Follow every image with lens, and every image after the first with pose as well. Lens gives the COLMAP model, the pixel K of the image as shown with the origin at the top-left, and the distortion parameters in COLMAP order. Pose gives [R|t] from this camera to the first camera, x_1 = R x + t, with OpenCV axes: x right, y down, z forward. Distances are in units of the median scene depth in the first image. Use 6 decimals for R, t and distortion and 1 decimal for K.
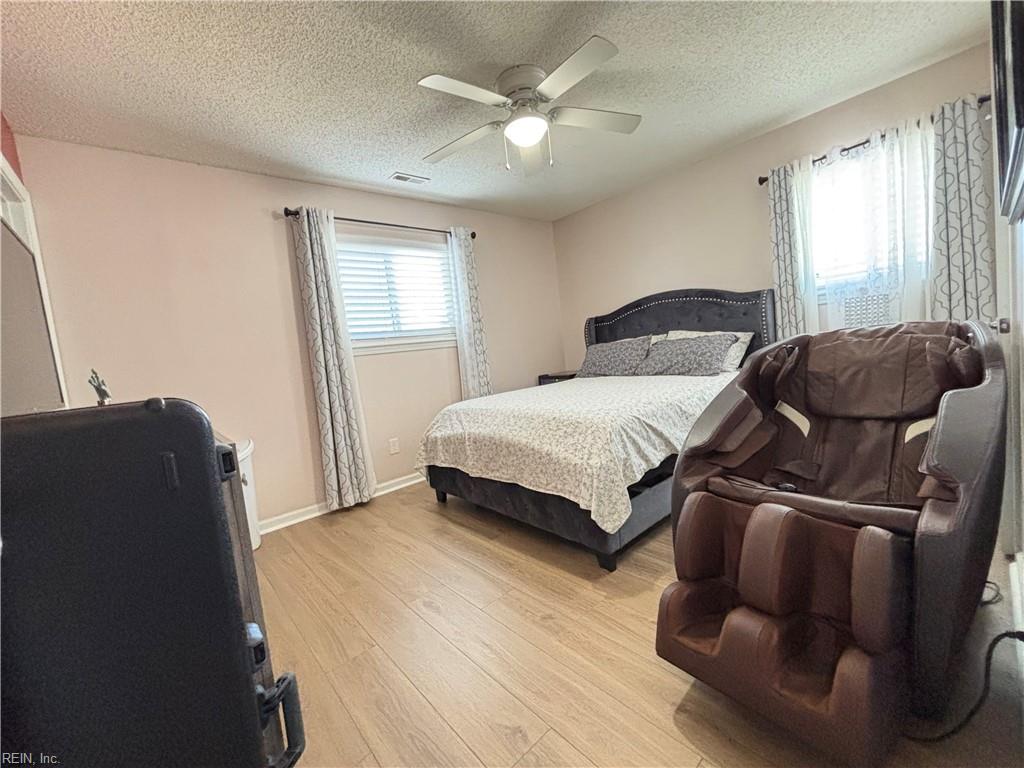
lens RADIAL K [[409.5, 0, 512.0], [0, 409.5, 384.0], [0, 0, 1]] dist [0.002571, 0.000451]
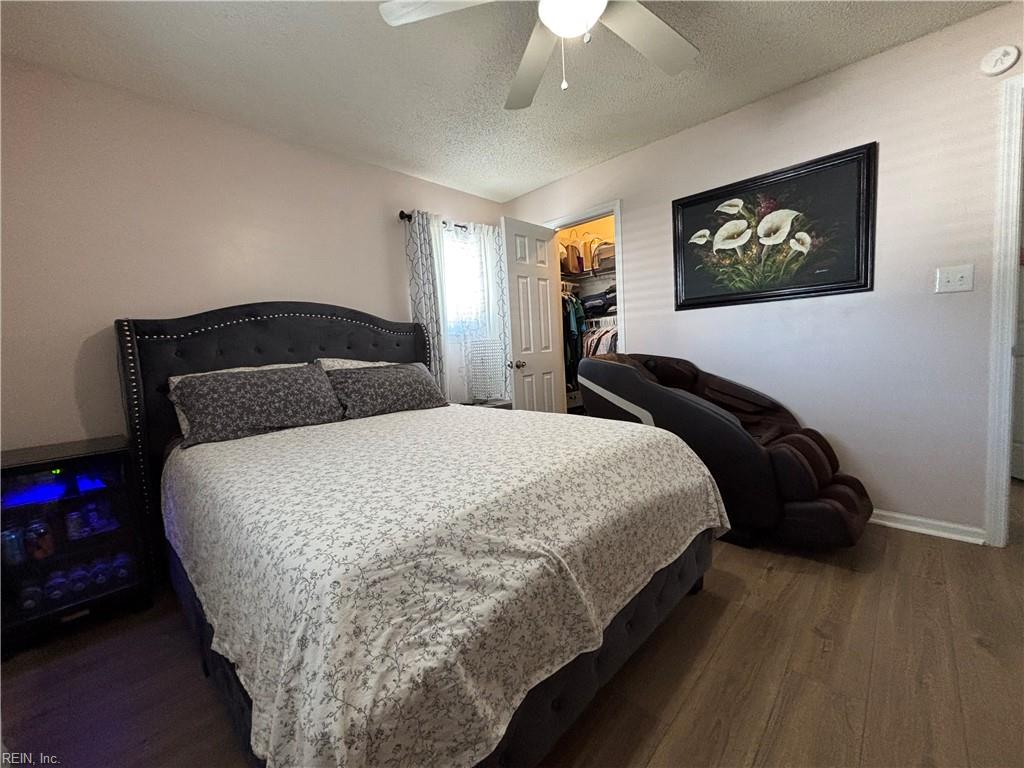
lens RADIAL K [[409.5, 0, 512.0], [0, 409.5, 384.0], [0, 0, 1]] dist [0.002571, 0.000451]
pose [[-0.071420, 0.021135, 0.997222, -0.419111], [0.141388, 0.989895, -0.010853, -0.036279], [-0.987375, 0.140220, -0.073687, 0.885584]]
